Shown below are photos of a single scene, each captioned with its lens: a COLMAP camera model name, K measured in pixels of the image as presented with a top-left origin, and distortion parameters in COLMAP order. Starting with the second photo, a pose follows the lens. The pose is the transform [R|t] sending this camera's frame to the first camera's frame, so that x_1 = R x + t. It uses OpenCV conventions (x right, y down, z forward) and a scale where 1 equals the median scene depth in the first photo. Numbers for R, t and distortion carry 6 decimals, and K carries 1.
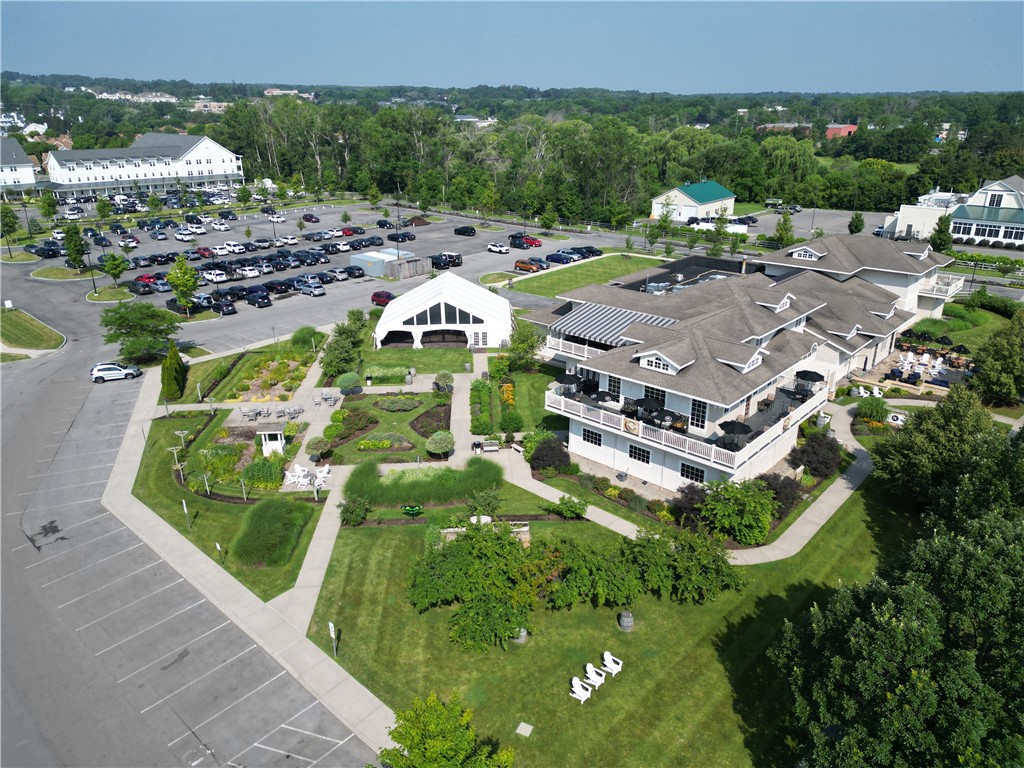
lens RADIAL K [[714.2, 0, 512.0], [0, 714.2, 384.0], [0, 0, 1]] dist [0.075665, -0.077065]
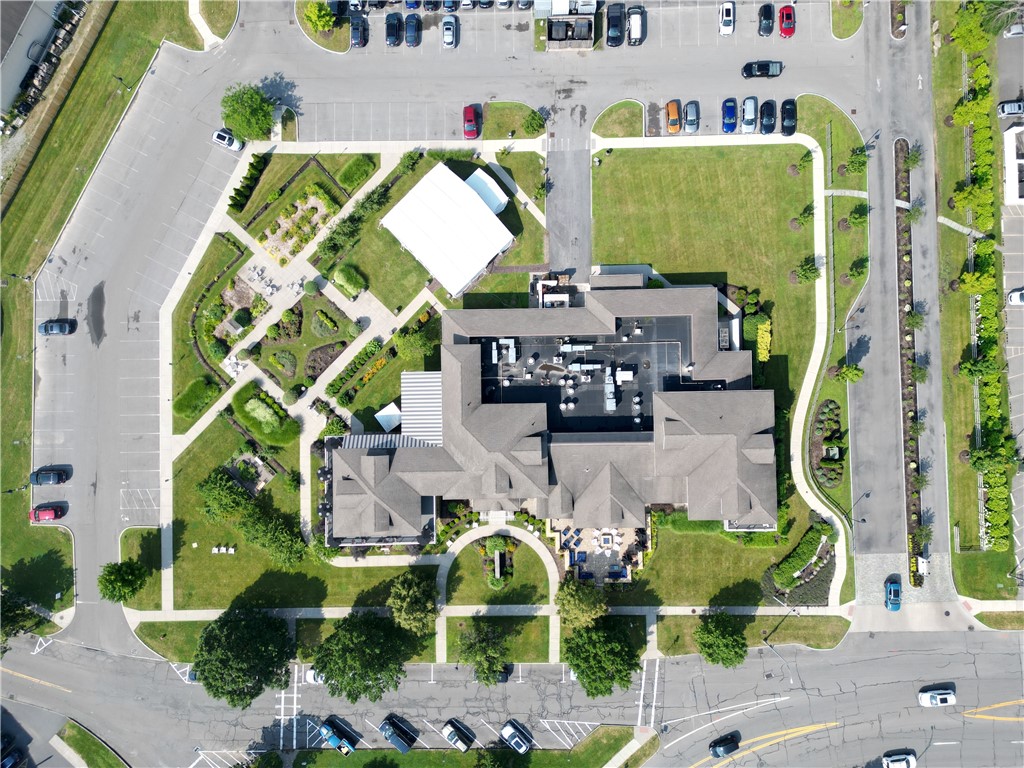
lens RADIAL K [[714.2, 0, 512.0], [0, 714.2, 384.0], [0, 0, 1]] dist [0.075665, -0.077065]
pose [[0.681987, 0.731312, -0.008789, 0.237669], [-0.266880, 0.260032, 0.927986, -1.520781], [0.680933, -0.630528, 0.372511, 0.579430]]
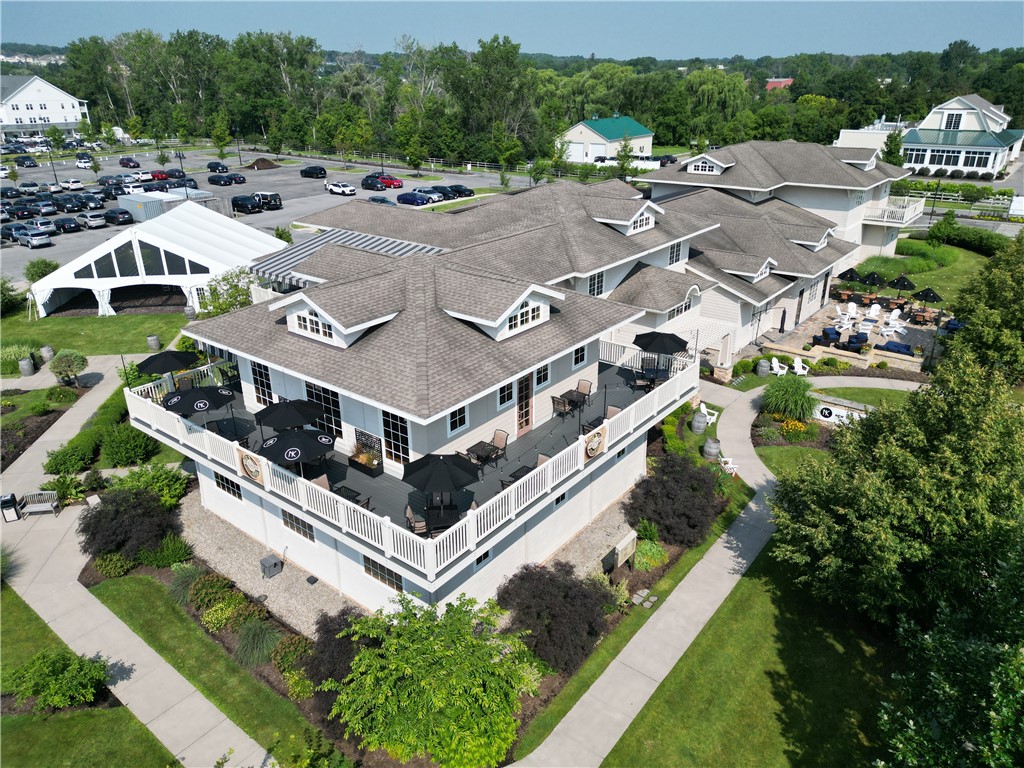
lens RADIAL K [[714.2, 0, 512.0], [0, 714.2, 384.0], [0, 0, 1]] dist [0.075665, -0.077065]
pose [[0.997814, -0.030212, 0.058775, 0.226702], [0.028175, 0.998984, 0.035187, -0.002182], [-0.059779, -0.033454, 0.997651, 0.408597]]
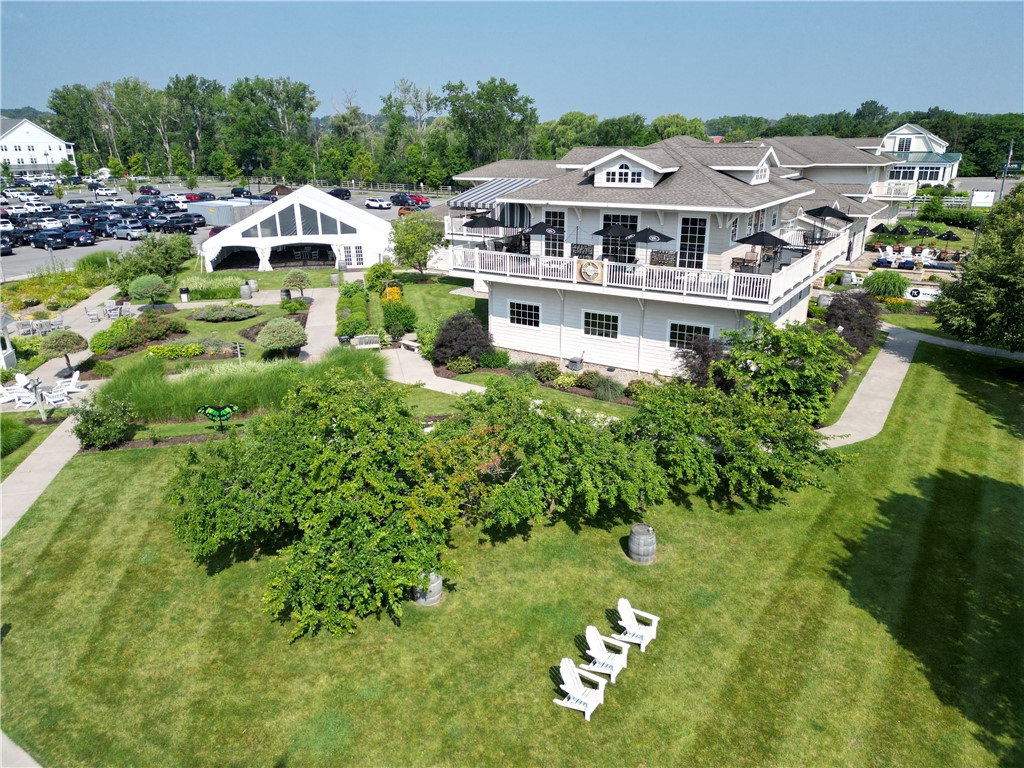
lens RADIAL K [[714.2, 0, 512.0], [0, 714.2, 384.0], [0, 0, 1]] dist [0.075665, -0.077065]
pose [[0.987682, -0.053322, 0.147106, 0.001851], [0.059783, 0.997416, -0.039847, 0.133121], [-0.144601, 0.048150, 0.988318, 0.296063]]
